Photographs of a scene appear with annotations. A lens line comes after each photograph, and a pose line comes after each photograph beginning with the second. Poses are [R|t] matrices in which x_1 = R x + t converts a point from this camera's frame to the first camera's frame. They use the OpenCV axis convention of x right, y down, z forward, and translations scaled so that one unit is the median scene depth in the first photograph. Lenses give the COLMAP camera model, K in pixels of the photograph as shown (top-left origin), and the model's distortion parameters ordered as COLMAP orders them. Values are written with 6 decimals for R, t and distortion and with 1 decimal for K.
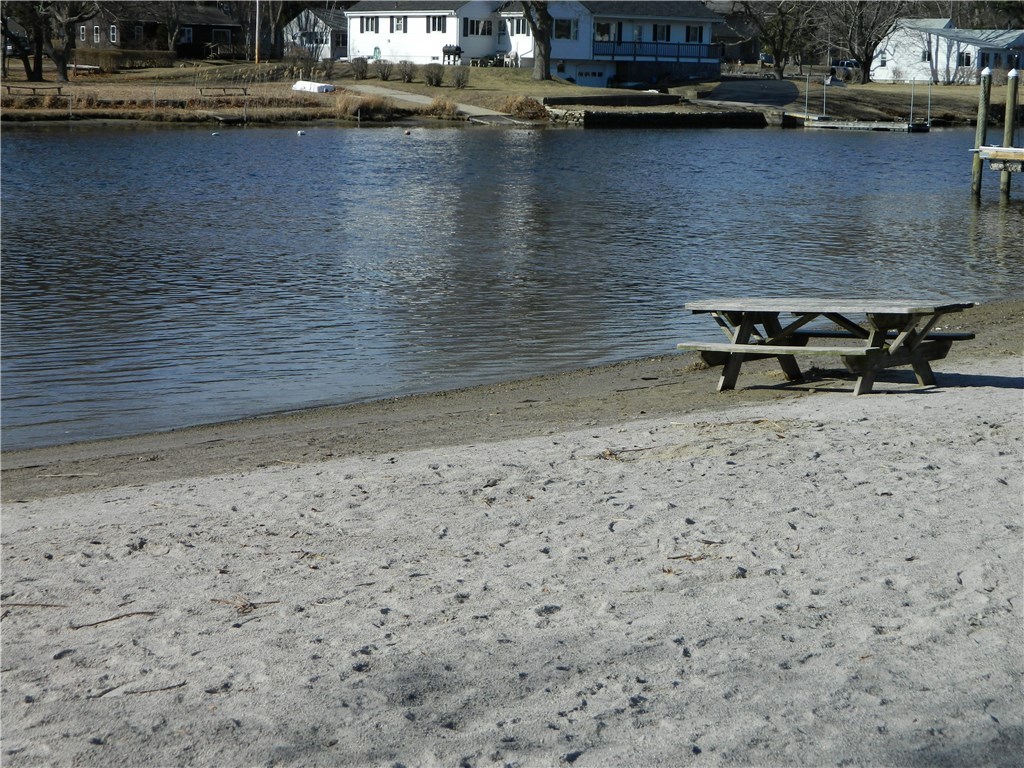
lens RADIAL K [[2084.1, 0, 512.0], [0, 2084.1, 384.0], [0, 0, 1]] dist [-0.003711, 0.117849]
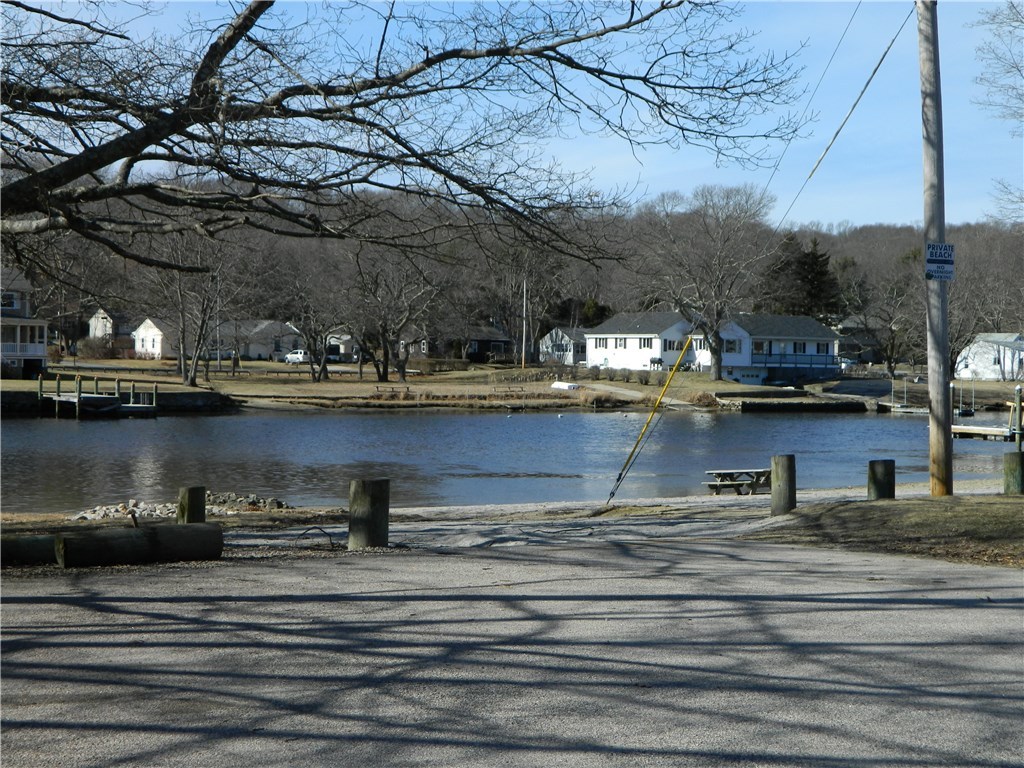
lens RADIAL K [[1876.6, 0, 512.0], [0, 1876.6, 384.0], [0, 0, 1]] dist [-0.020275, -0.021914]
pose [[0.993724, -0.000196, -0.111857, 0.019577], [-0.014885, 0.990873, -0.133972, 0.039907], [0.110863, 0.134797, 0.984652, -0.346449]]
